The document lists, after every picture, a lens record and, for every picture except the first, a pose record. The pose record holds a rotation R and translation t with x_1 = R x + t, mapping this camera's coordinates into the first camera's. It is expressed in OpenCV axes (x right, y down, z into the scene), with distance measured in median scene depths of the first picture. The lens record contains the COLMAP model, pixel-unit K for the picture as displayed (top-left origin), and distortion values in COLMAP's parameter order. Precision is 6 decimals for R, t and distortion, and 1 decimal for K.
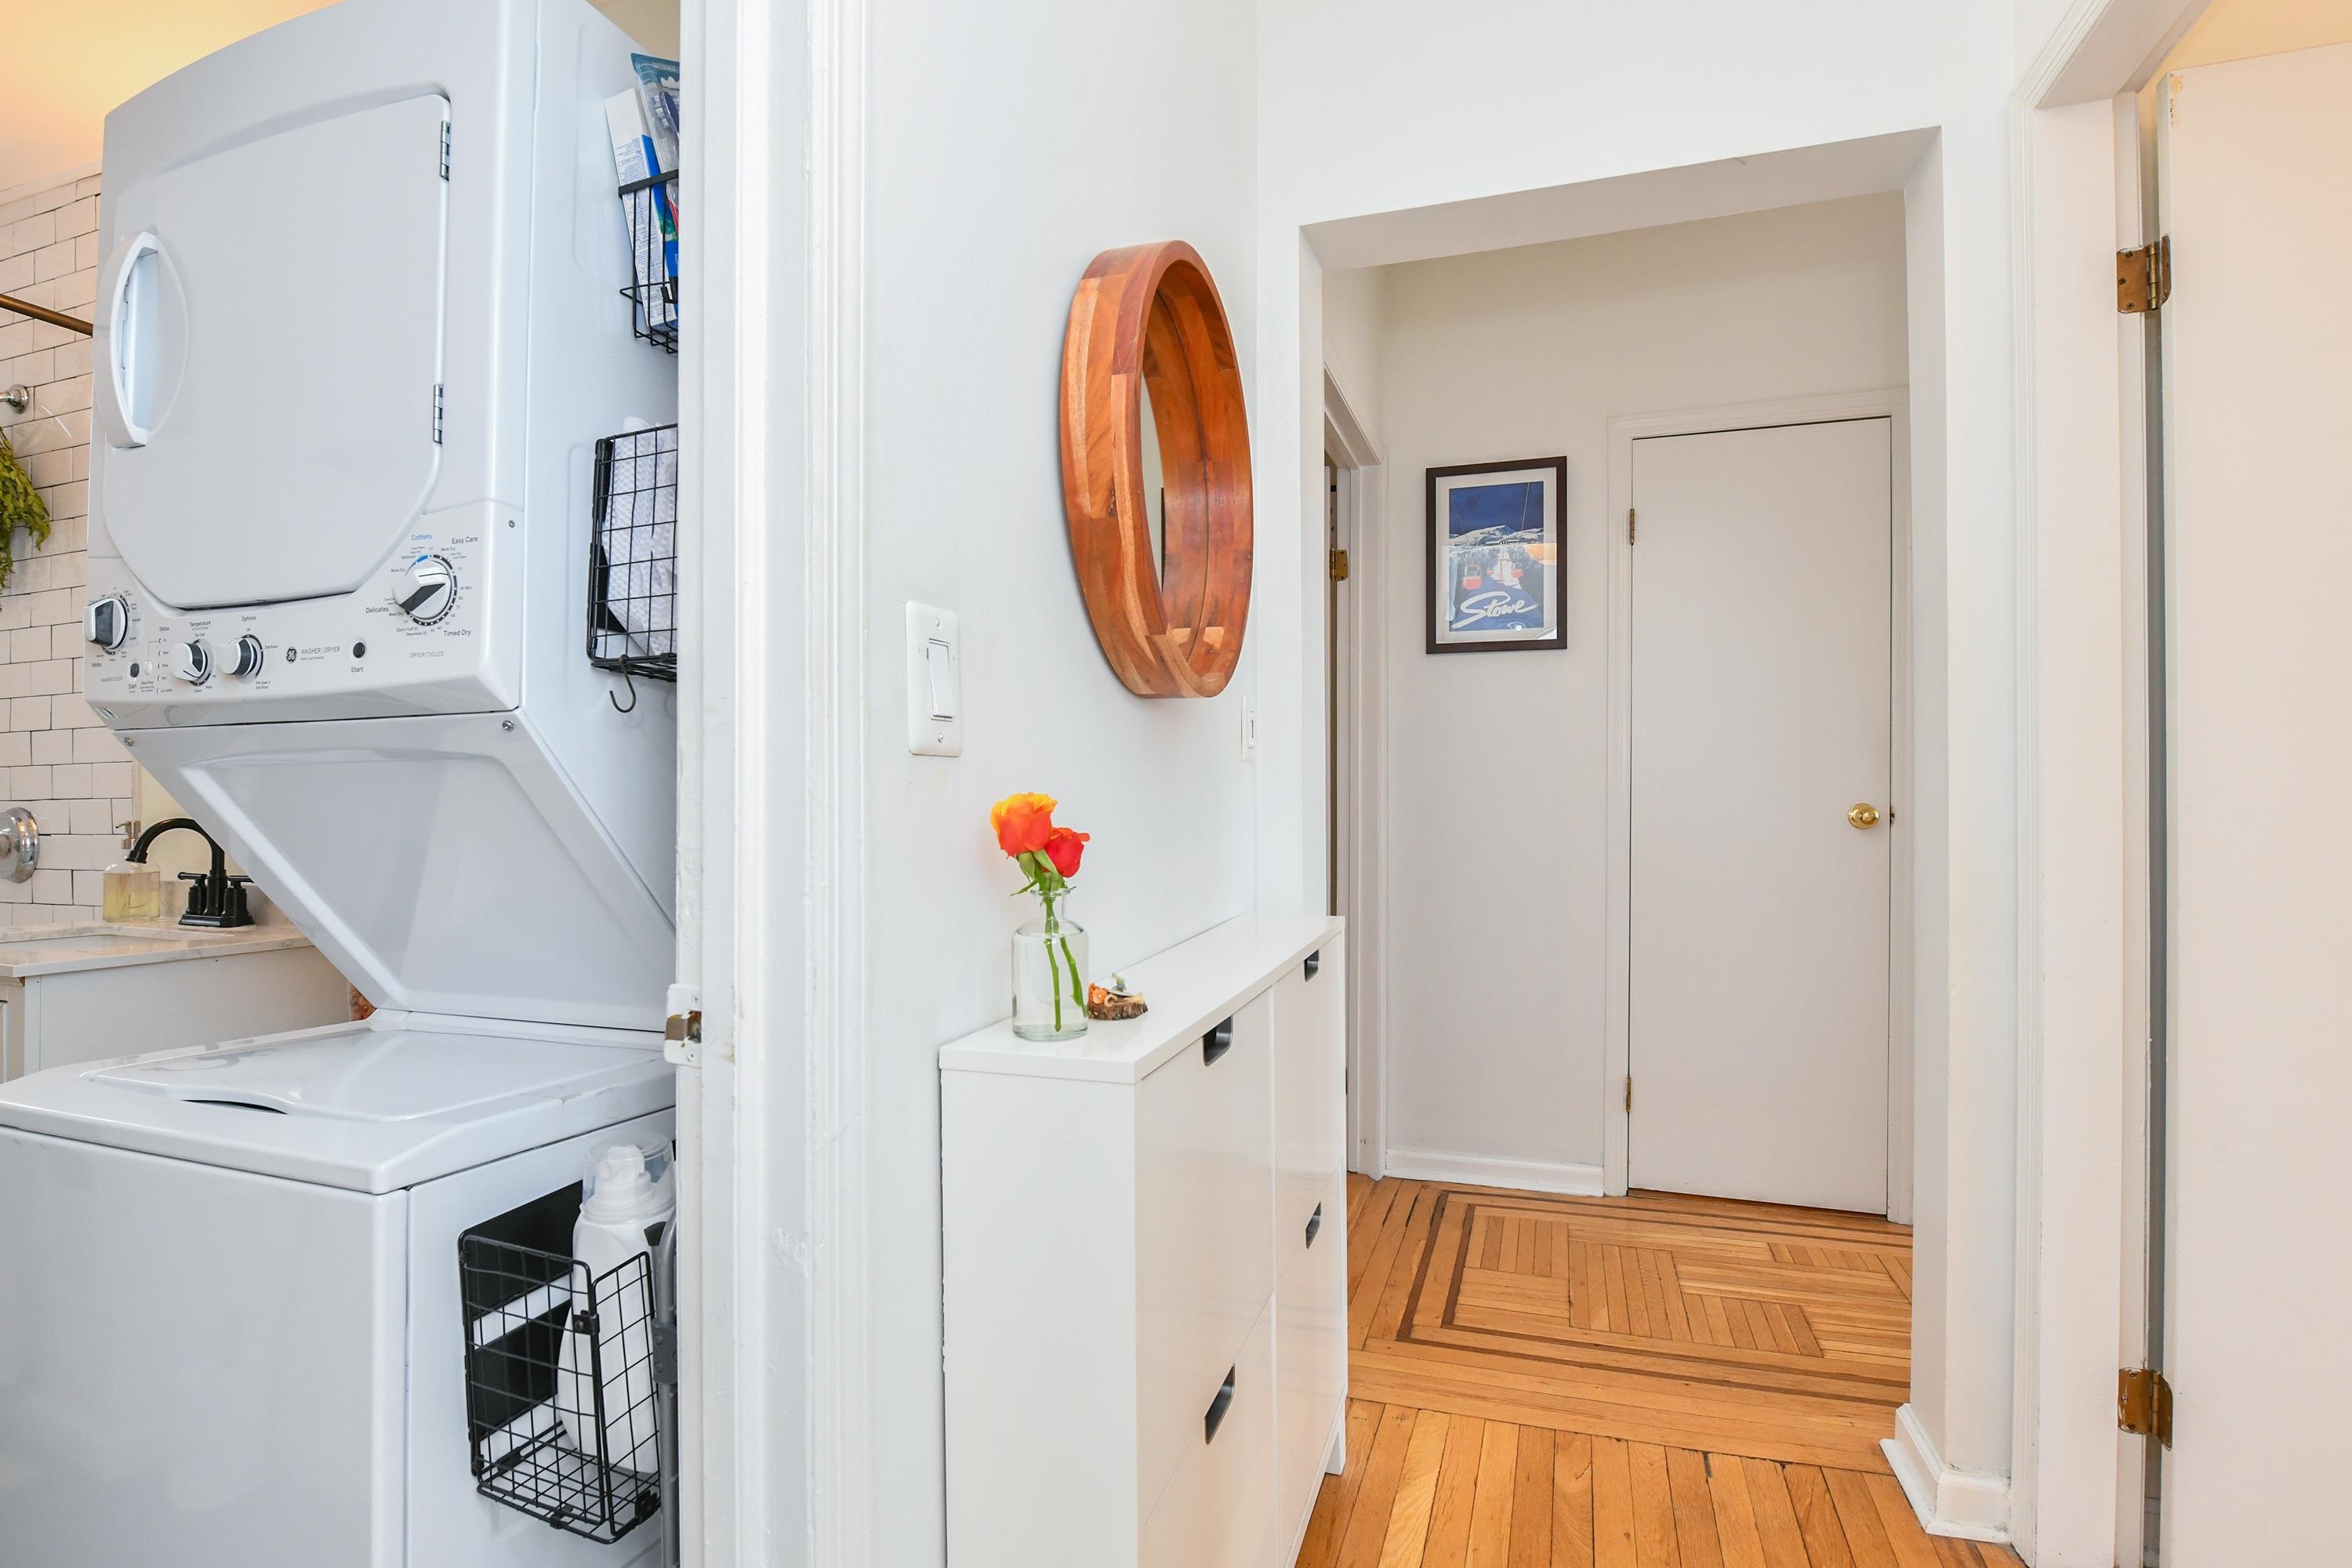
lens RADIAL K [[1026.2, 0, 1170.4], [0, 1026.2, 757.8], [0, 0, 1]] dist [-0.019981, -0.001682]
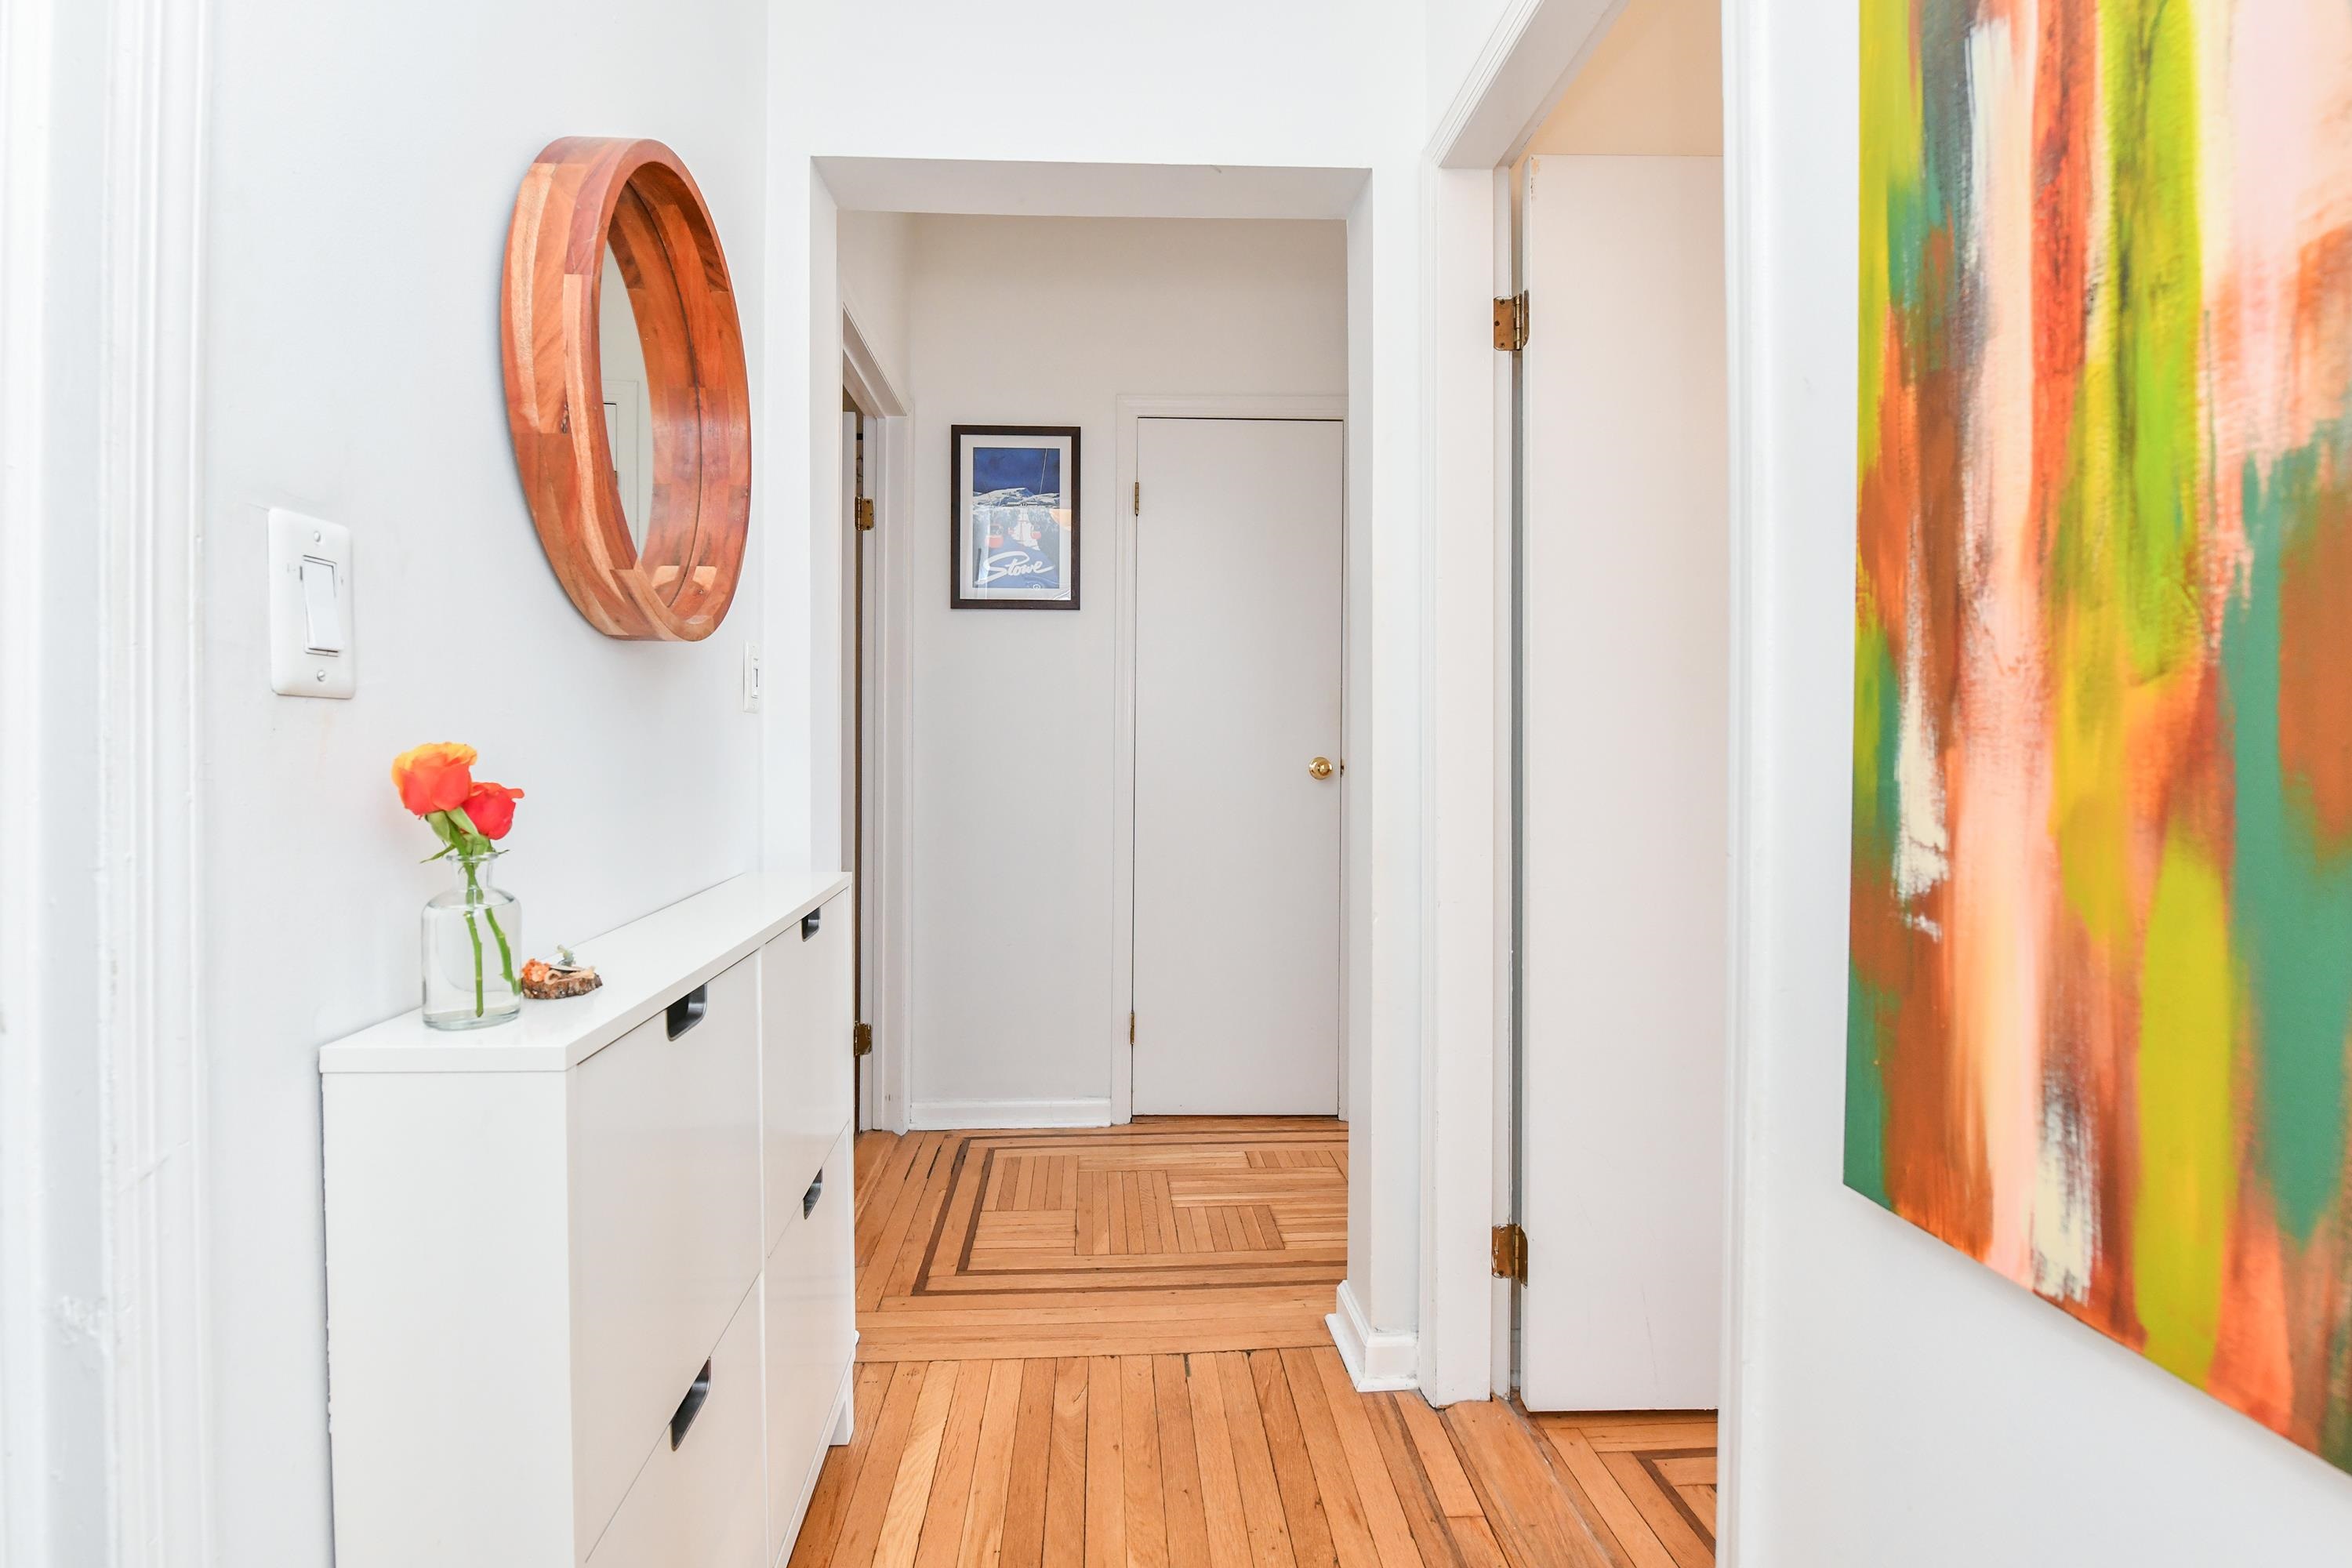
lens RADIAL K [[967.7, 0, 1171.4], [0, 967.7, 713.1], [0, 0, 1]] dist [-0.019179, -0.001240]
pose [[0.939519, 0.016409, 0.342104, 0.153891], [-0.015121, 0.999865, -0.006432, 0.005301], [-0.342164, 0.000870, 0.939640, 0.035650]]
